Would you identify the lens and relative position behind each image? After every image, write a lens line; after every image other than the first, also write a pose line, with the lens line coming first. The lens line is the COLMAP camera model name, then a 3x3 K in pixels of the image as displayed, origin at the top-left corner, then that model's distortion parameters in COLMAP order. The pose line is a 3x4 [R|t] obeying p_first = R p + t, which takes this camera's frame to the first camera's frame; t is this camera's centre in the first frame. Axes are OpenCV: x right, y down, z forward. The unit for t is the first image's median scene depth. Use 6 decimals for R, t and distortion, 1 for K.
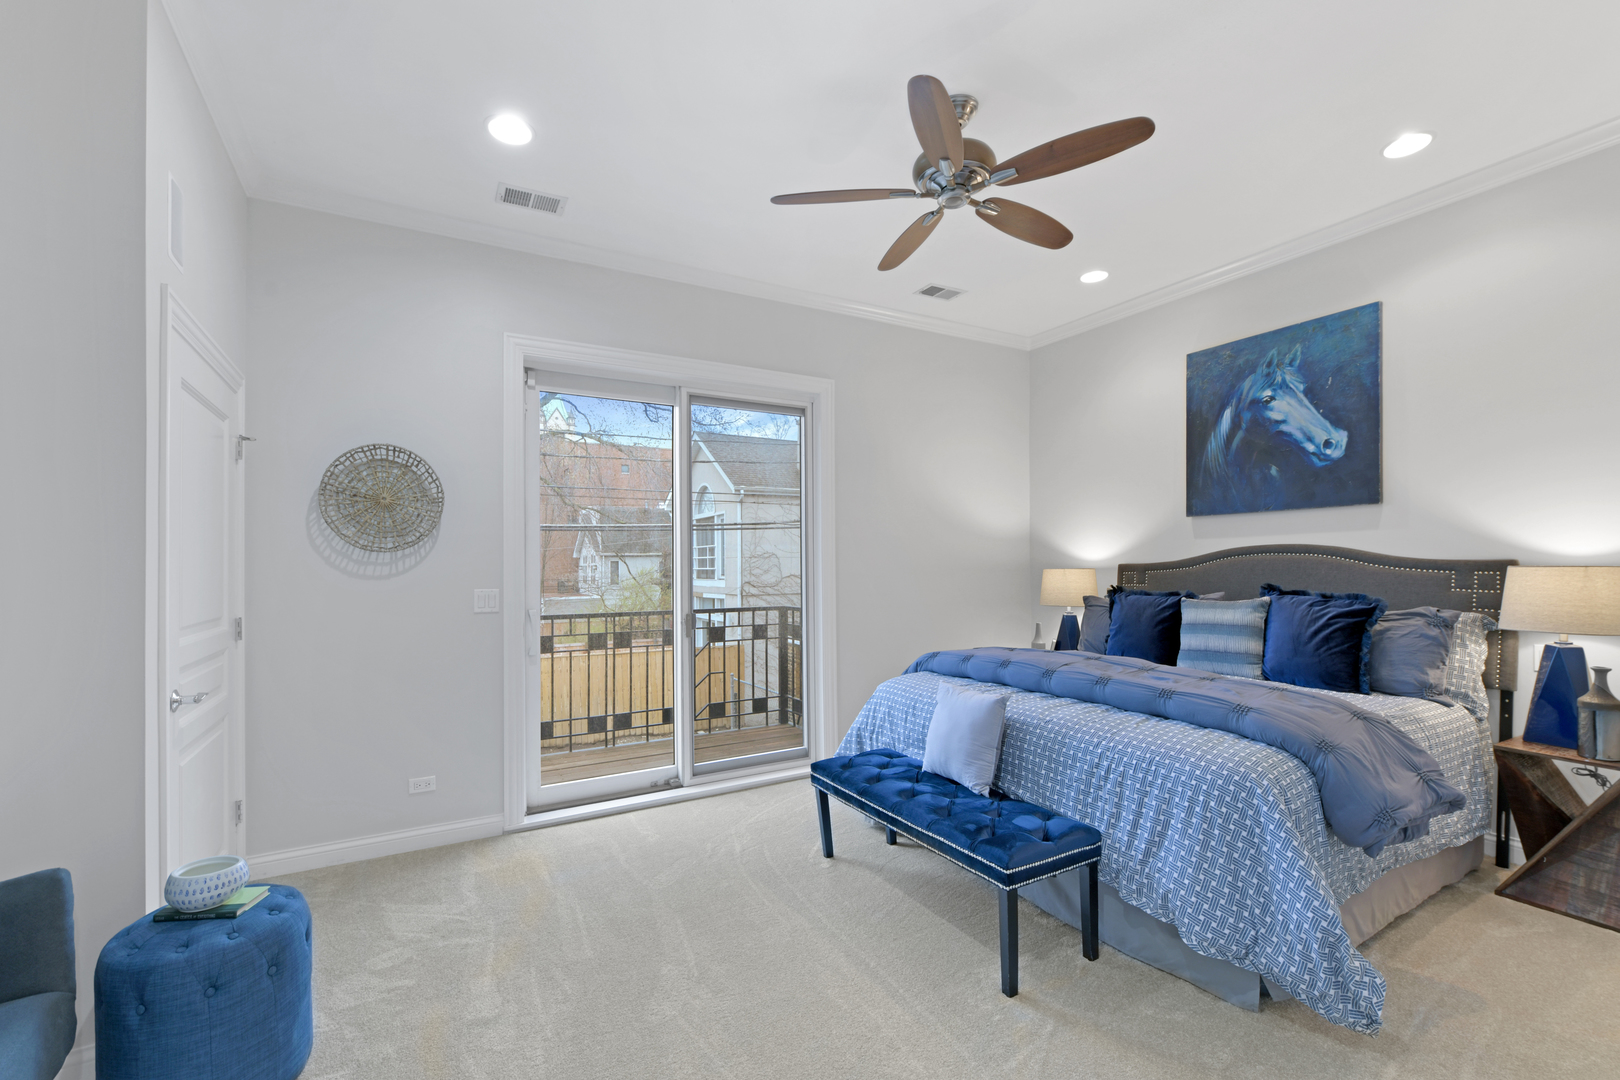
lens RADIAL K [[701.8, 0, 814.2], [0, 701.8, 554.8], [0, 0, 1]] dist [0.005166, 0.001680]
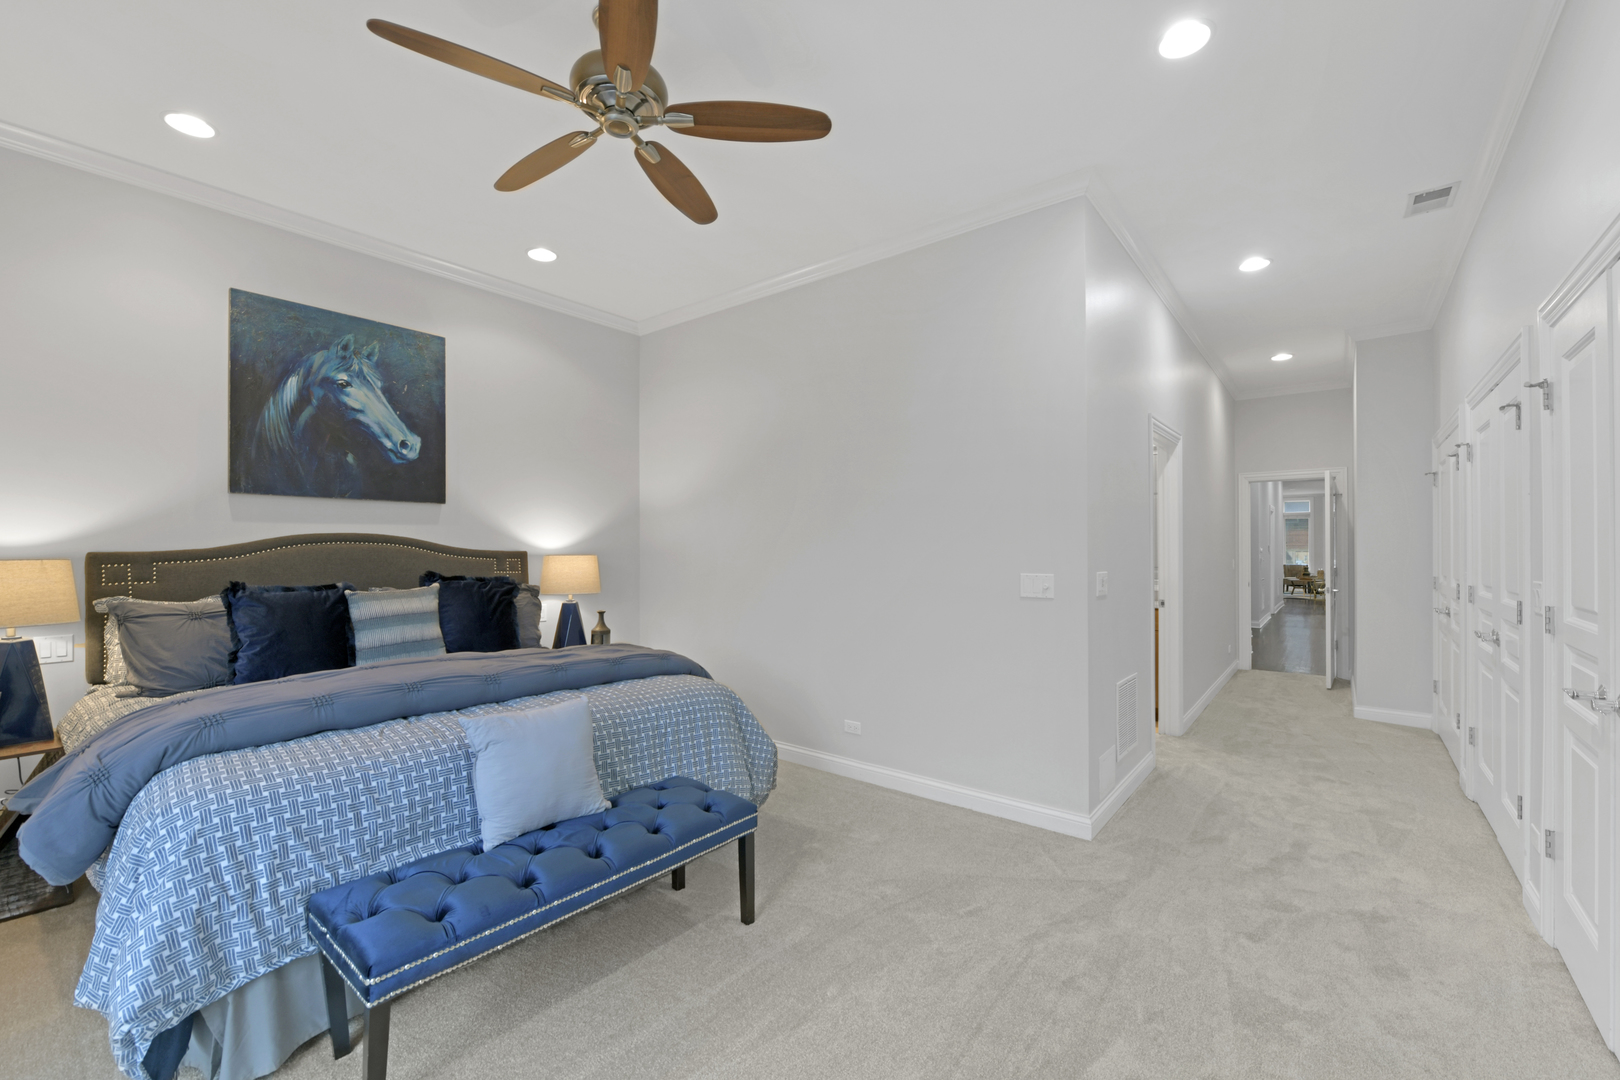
lens RADIAL K [[664.8, 0, 809.6], [0, 664.8, 549.1], [0, 0, 1]] dist [-0.002031, -0.000297]
pose [[-0.353710, 0.012473, 0.935272, -0.444212], [-0.010488, 0.999795, -0.017300, 0.016807], [-0.935296, -0.015928, -0.353507, 0.734378]]
